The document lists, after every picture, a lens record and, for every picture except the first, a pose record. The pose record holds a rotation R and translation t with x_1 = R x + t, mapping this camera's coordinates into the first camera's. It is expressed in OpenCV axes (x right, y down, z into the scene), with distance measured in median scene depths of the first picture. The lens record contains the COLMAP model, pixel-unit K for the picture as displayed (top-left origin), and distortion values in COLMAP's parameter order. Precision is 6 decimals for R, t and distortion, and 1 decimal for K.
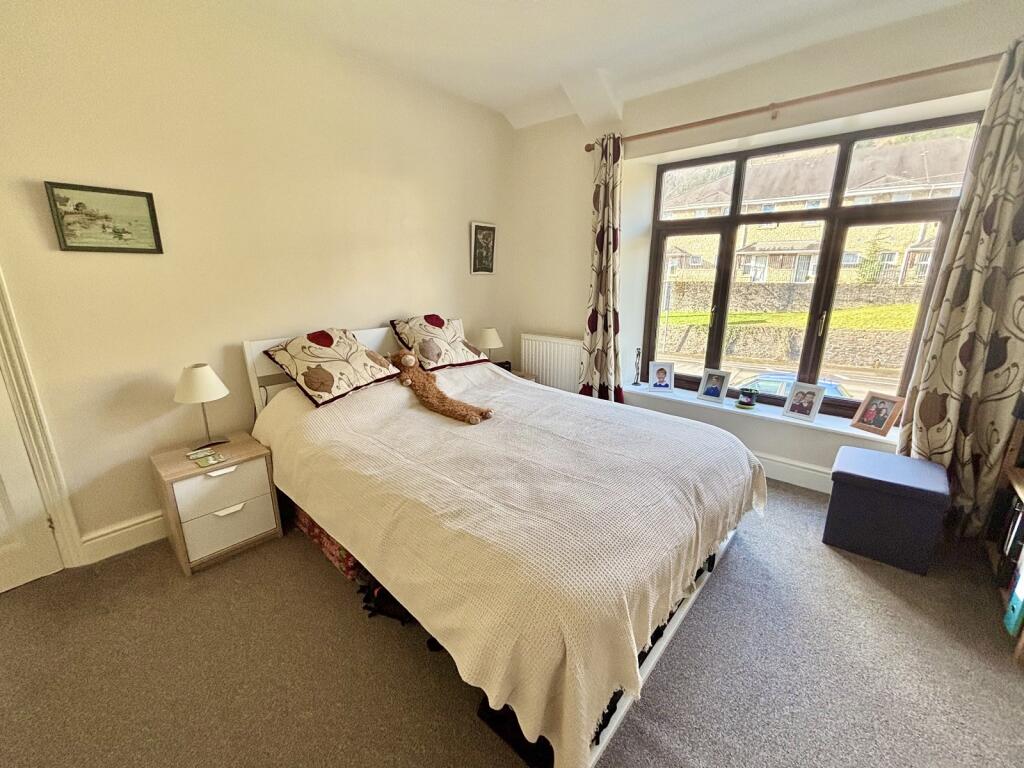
lens RADIAL K [[413.7, 0, 512.0], [0, 413.7, 384.0], [0, 0, 1]] dist [-0.000308, 0.000204]
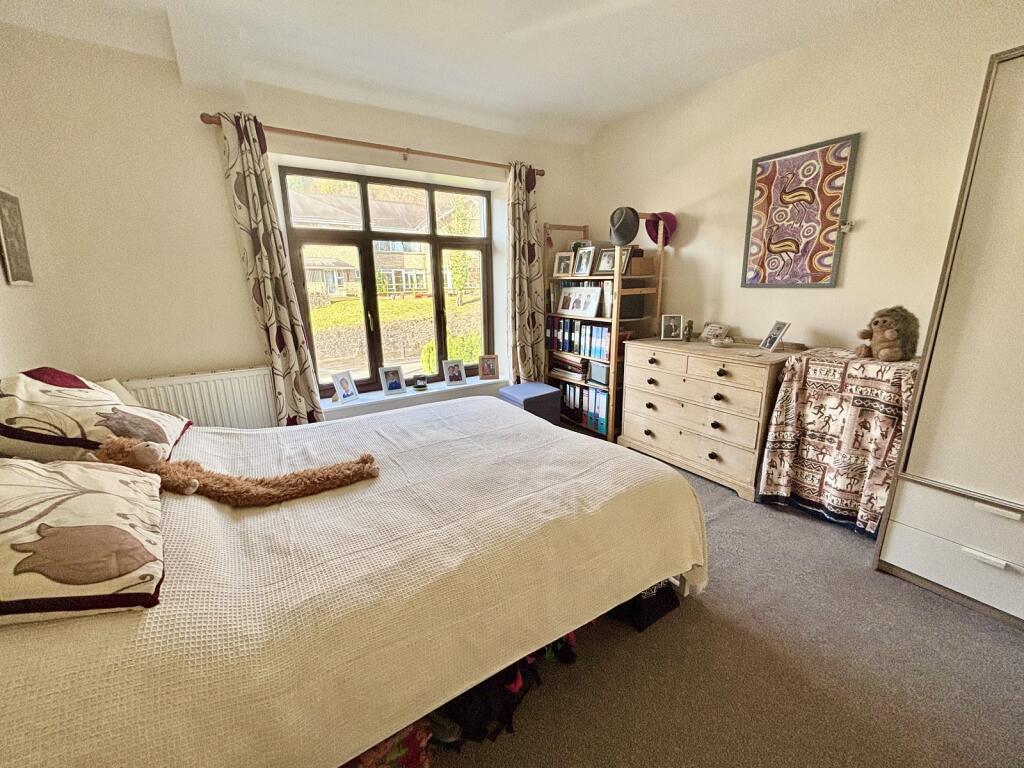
lens RADIAL K [[414.2, 0, 510.7], [0, 414.2, 384.5], [0, 0, 1]] dist [-0.001027, -0.000163]
pose [[0.260786, -0.234198, 0.936559, -0.541643], [0.267902, 0.949582, 0.162857, -0.092298], [-0.927480, 0.208435, 0.310380, 0.385946]]
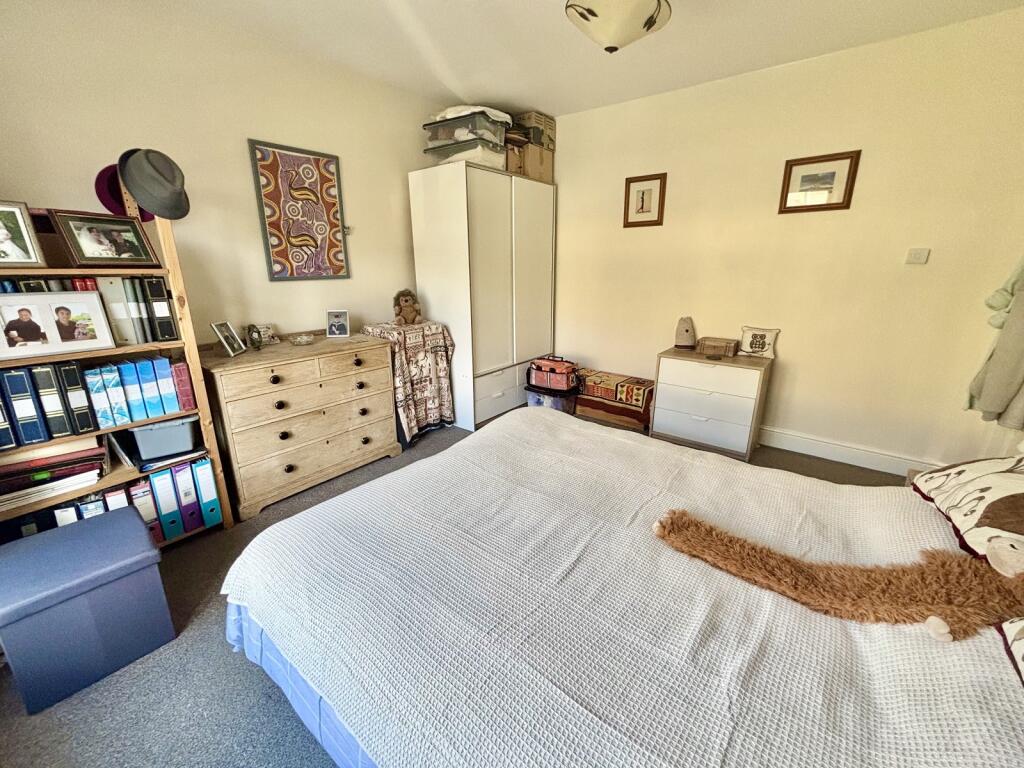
lens RADIAL K [[414.2, 0, 510.7], [0, 414.2, 384.5], [0, 0, 1]] dist [-0.001027, -0.000163]
pose [[-0.998416, 0.015792, -0.053998, 0.139299], [-0.015242, 0.847971, 0.529823, -0.312466], [0.054156, 0.529807, -0.846387, 1.087302]]
